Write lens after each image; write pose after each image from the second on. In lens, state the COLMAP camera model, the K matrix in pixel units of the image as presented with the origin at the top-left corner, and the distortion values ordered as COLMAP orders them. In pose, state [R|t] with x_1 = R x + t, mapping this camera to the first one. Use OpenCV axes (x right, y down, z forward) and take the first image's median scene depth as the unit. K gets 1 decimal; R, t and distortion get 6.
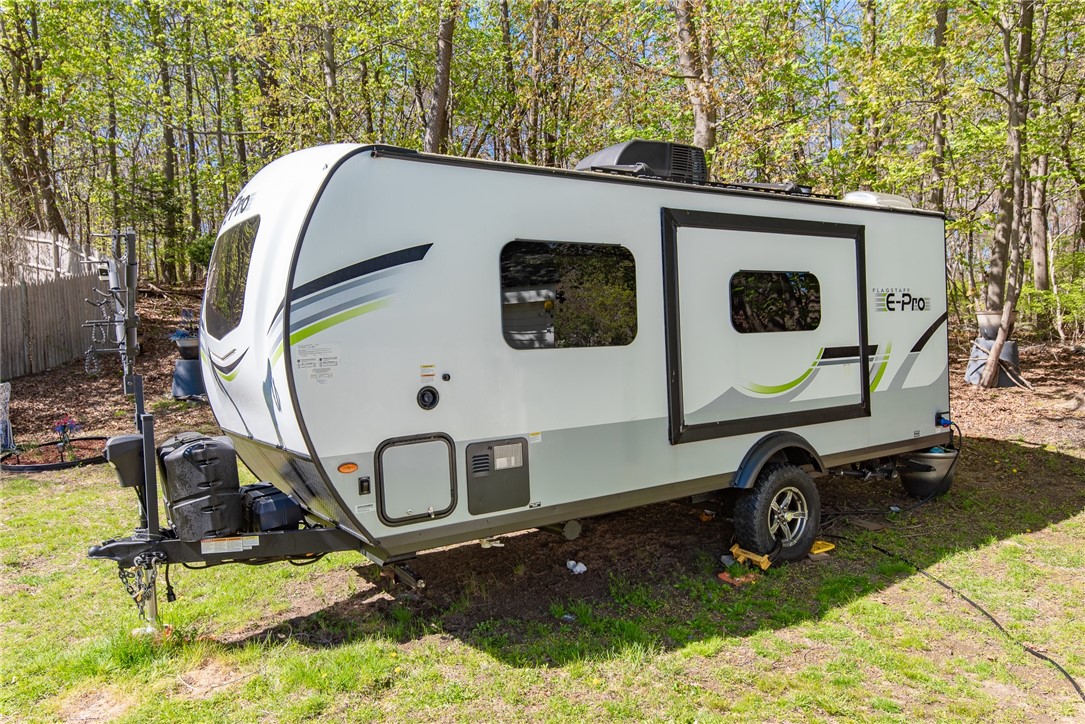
lens RADIAL K [[759.2, 0, 538.7], [0, 759.2, 362.4], [0, 0, 1]] dist [0.010687, -0.000261]
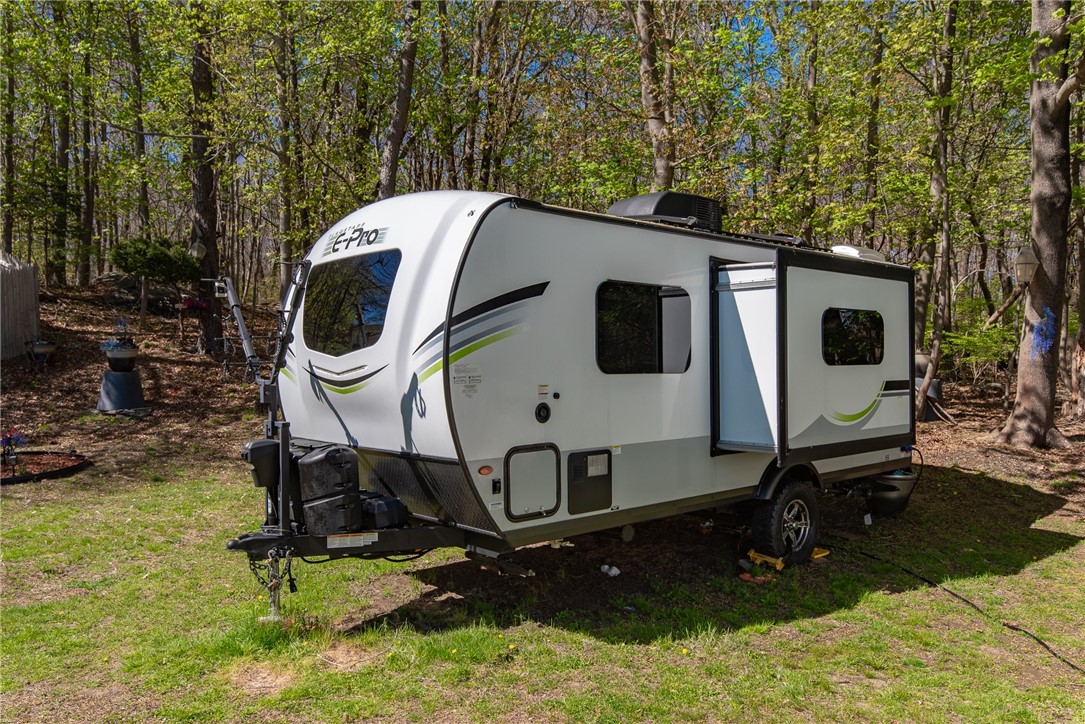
lens RADIAL K [[810.8, 0, 542.1], [0, 810.8, 364.7], [0, 0, 1]] dist [0.006324, 0.012605]
pose [[0.989031, 0.034322, 0.143666, -0.272646], [-0.030156, 0.999062, -0.031075, 0.009568], [-0.144598, 0.026402, 0.989138, -0.196936]]
